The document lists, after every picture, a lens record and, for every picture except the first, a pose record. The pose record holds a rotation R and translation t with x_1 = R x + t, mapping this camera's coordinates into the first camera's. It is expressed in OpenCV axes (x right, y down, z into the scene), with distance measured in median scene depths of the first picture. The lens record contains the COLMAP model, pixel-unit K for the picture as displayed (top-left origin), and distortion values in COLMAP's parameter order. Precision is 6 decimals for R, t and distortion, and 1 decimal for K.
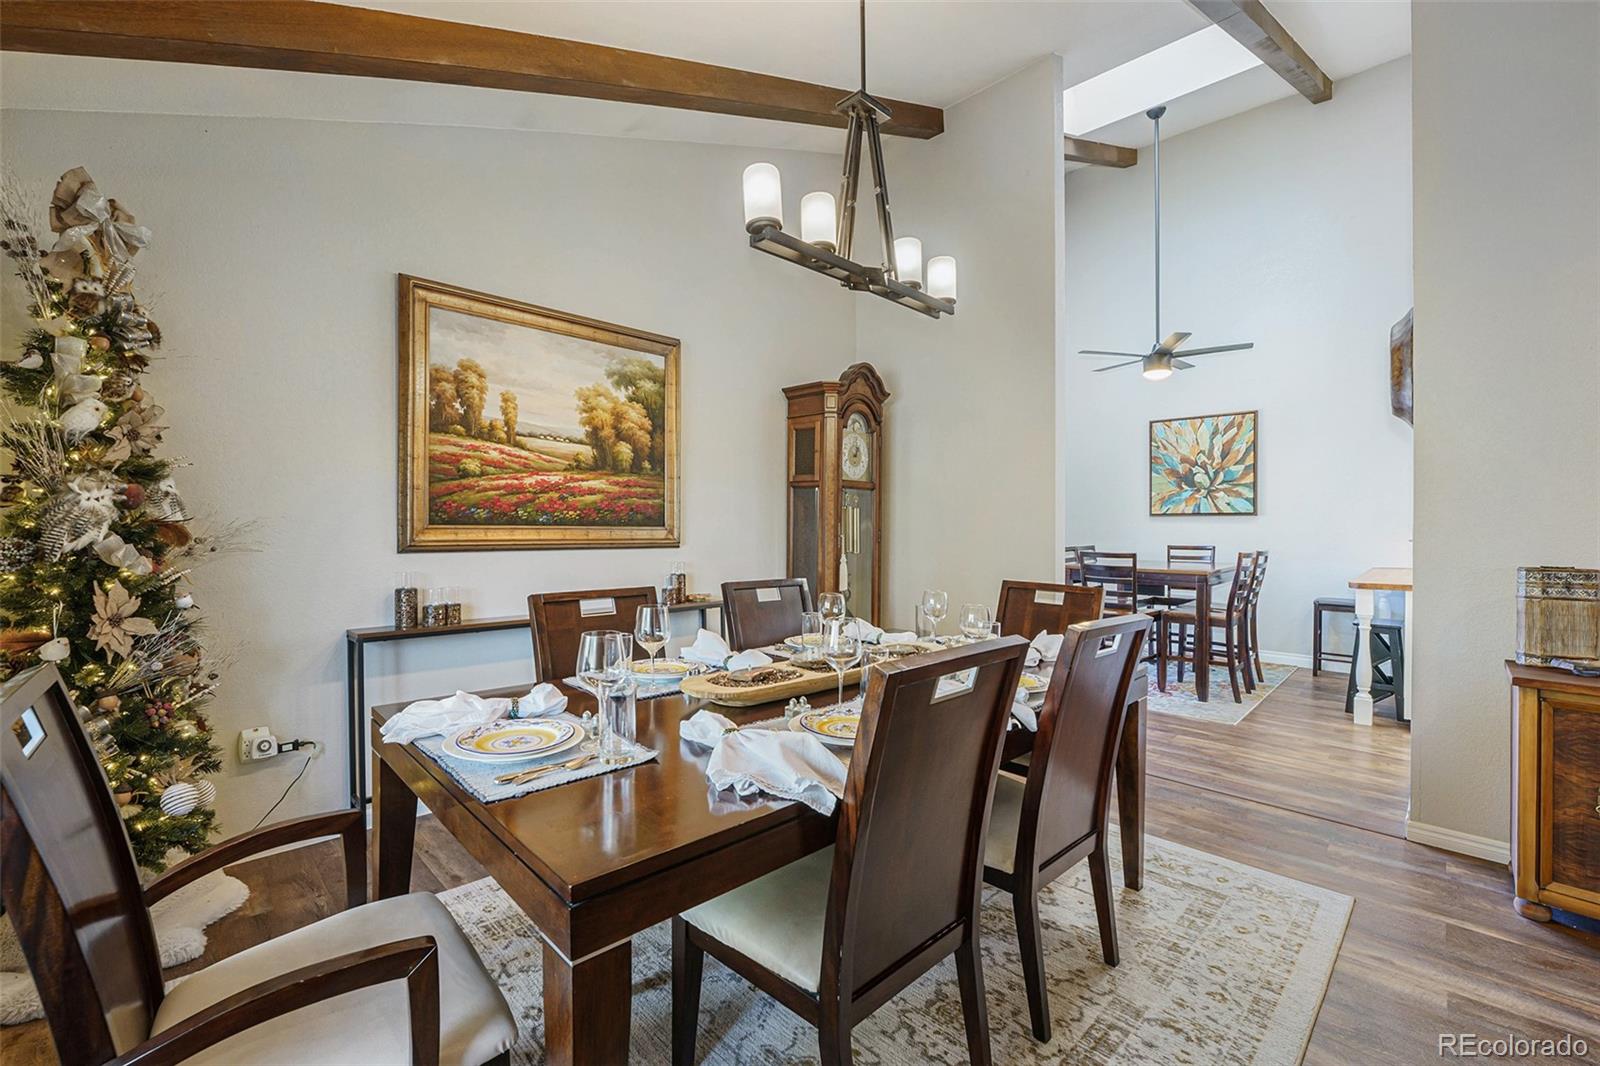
lens RADIAL K [[676.9, 0, 792.0], [0, 676.9, 536.2], [0, 0, 1]] dist [-0.028512, 0.002360]
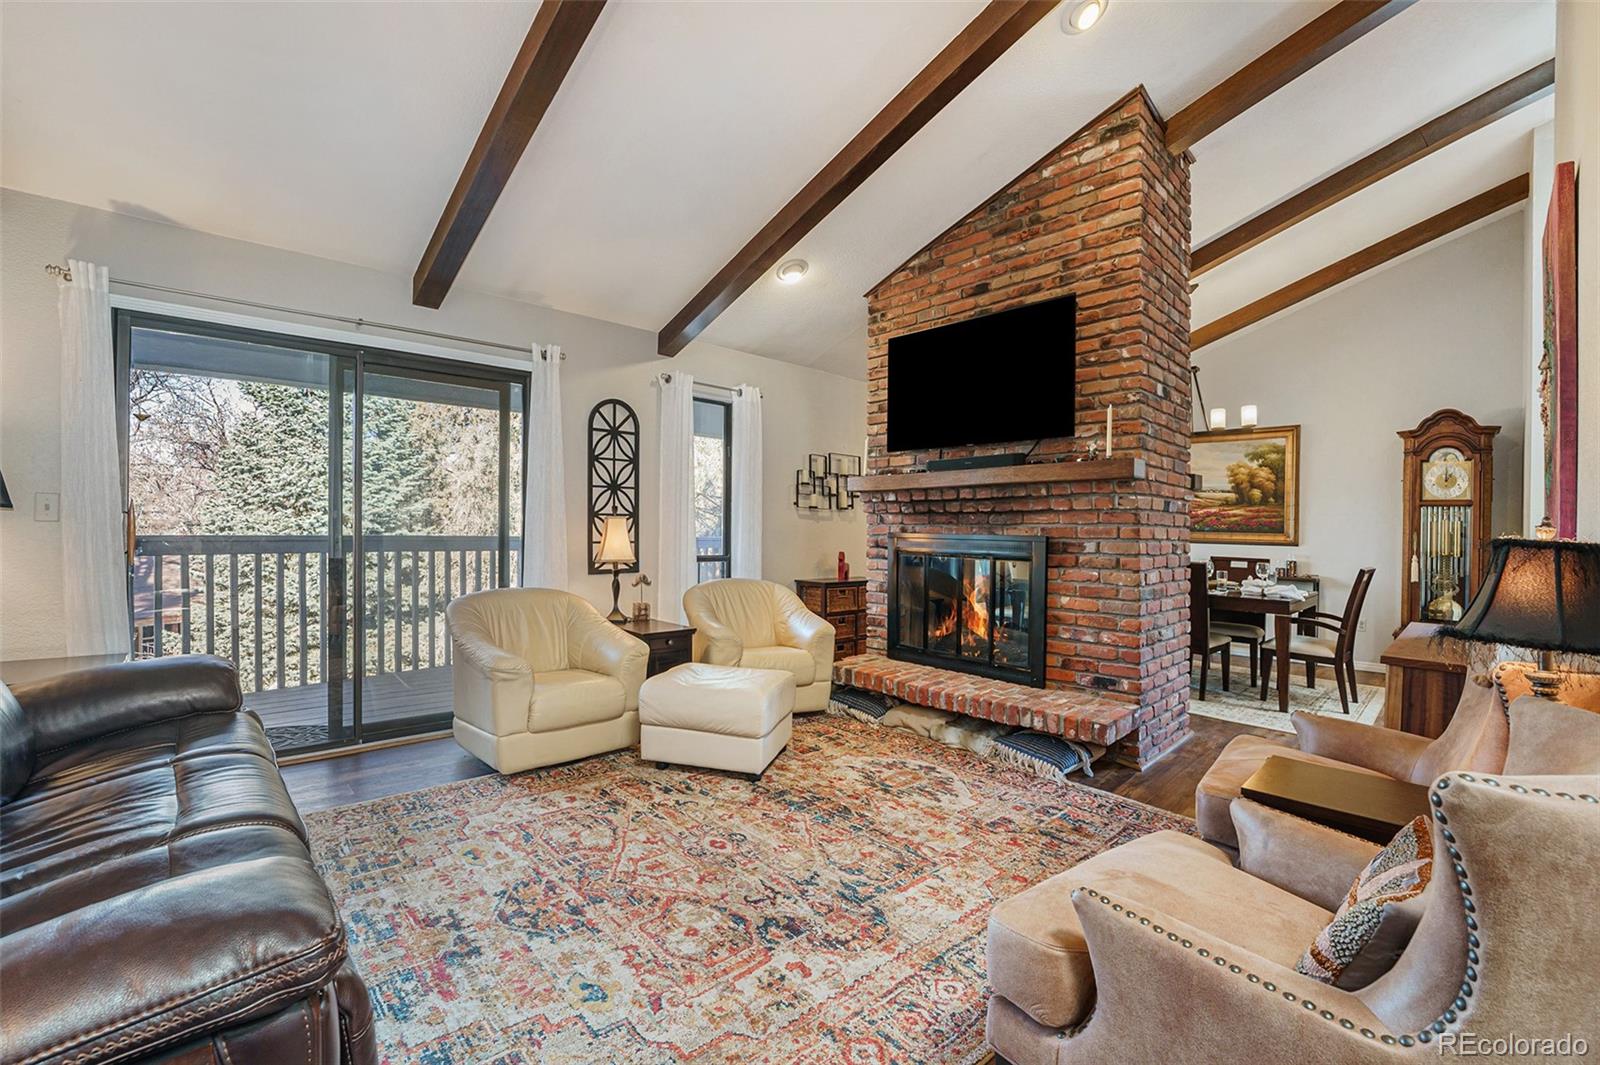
lens RADIAL K [[698.9, 0, 800.9], [0, 698.9, 538.2], [0, 0, 1]] dist [-0.041718, 0.000060]
pose [[0.010813, 0.011537, -0.999875, 1.681452], [-0.026688, 0.999581, 0.011245, 0.012265], [0.999585, 0.026563, 0.011116, -0.302394]]
